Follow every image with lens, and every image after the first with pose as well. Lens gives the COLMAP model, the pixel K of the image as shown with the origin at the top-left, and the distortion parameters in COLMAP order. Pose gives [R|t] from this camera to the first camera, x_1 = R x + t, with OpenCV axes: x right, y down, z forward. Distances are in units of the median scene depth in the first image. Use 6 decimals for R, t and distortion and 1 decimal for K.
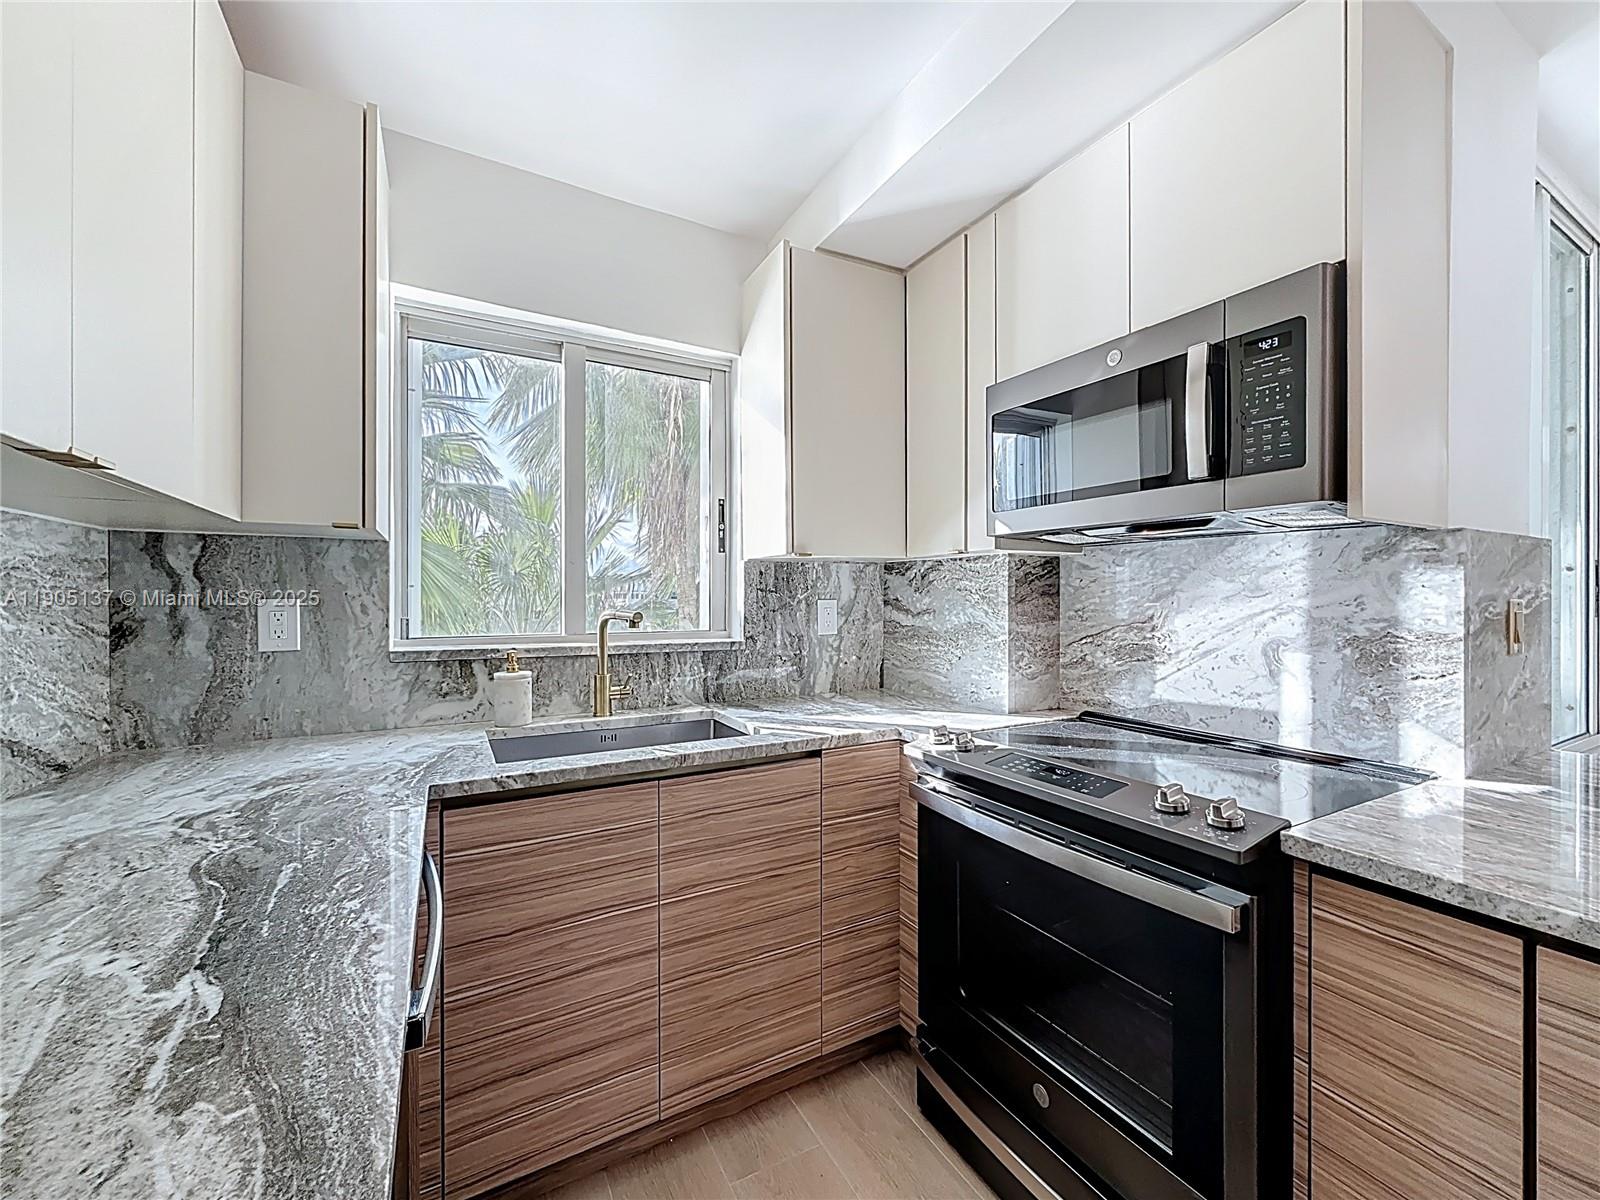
lens RADIAL K [[648.2, 0, 800.0], [0, 648.2, 600.0], [0, 0, 1]] dist [-0.001461, 0.000064]
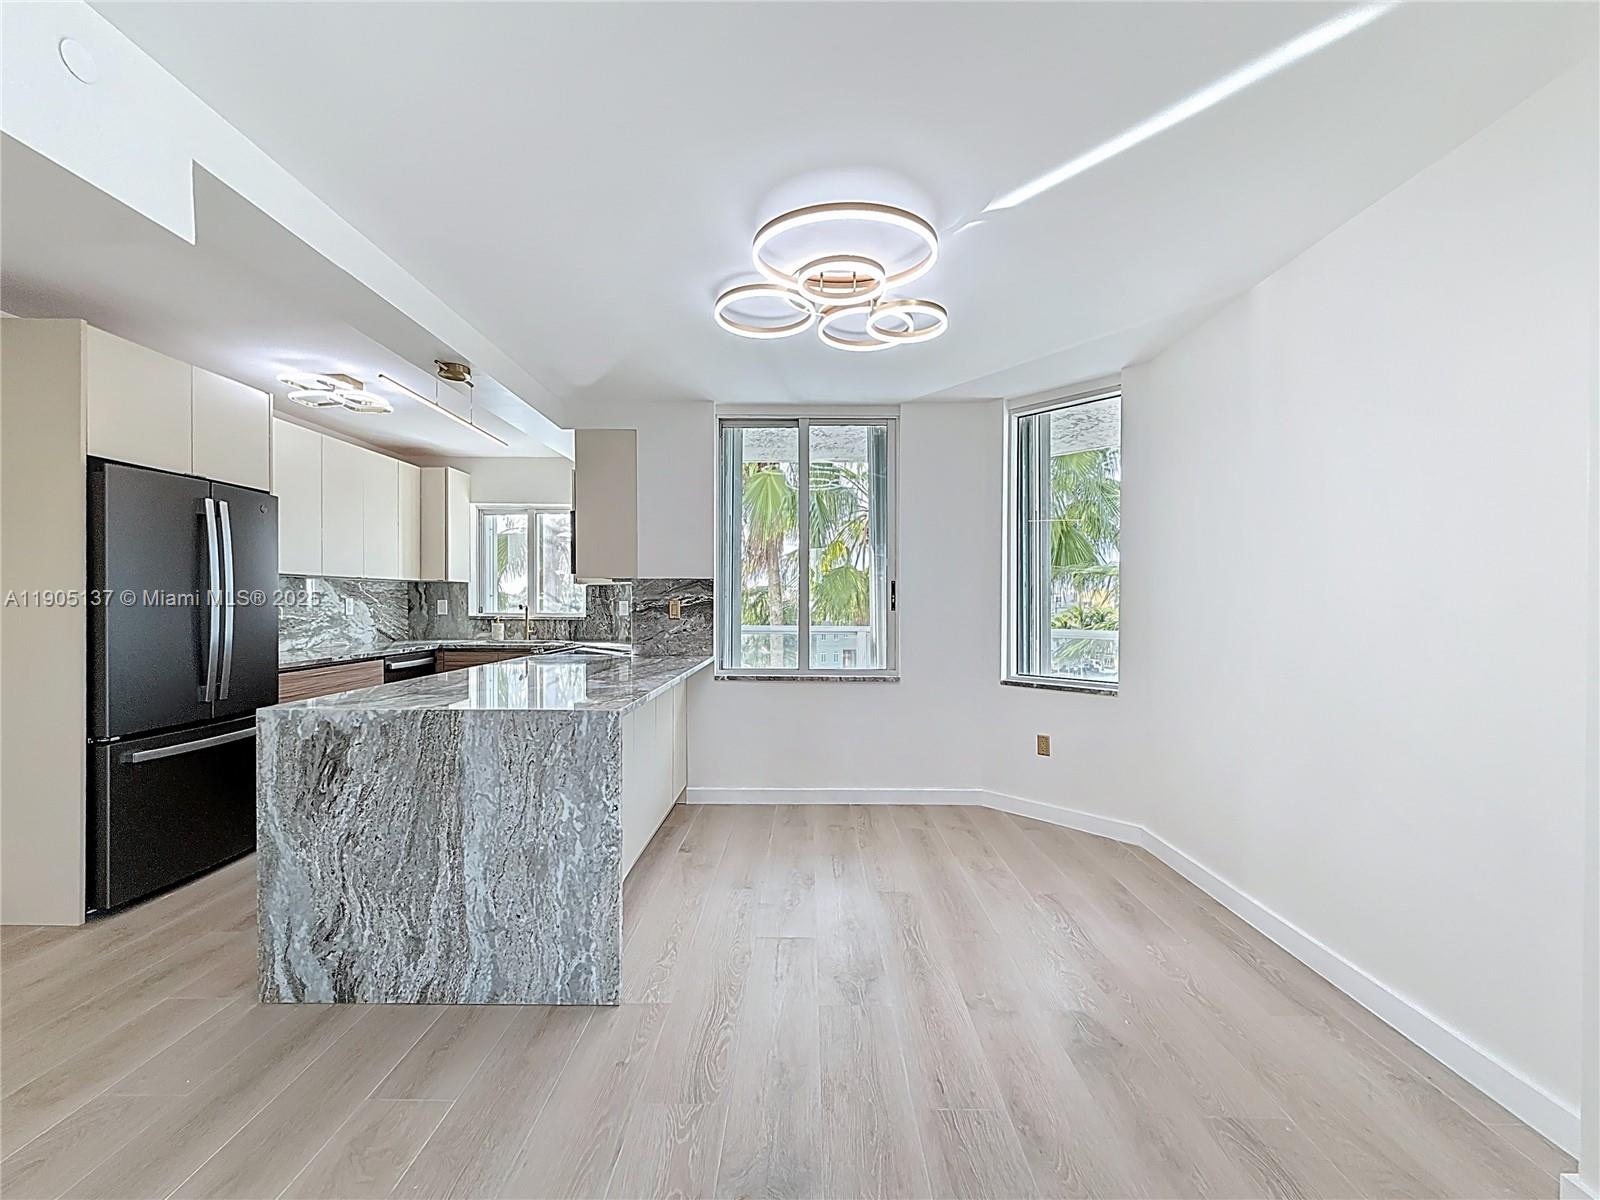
lens RADIAL K [[648.2, 0, 800.0], [0, 648.2, 600.0], [0, 0, 1]] dist [-0.001461, 0.000064]
pose [[0.868430, 0.003670, -0.495798, 2.514187], [-0.004717, 0.999989, -0.000860, -0.006070], [0.495789, 0.003086, 0.868437, -1.048897]]
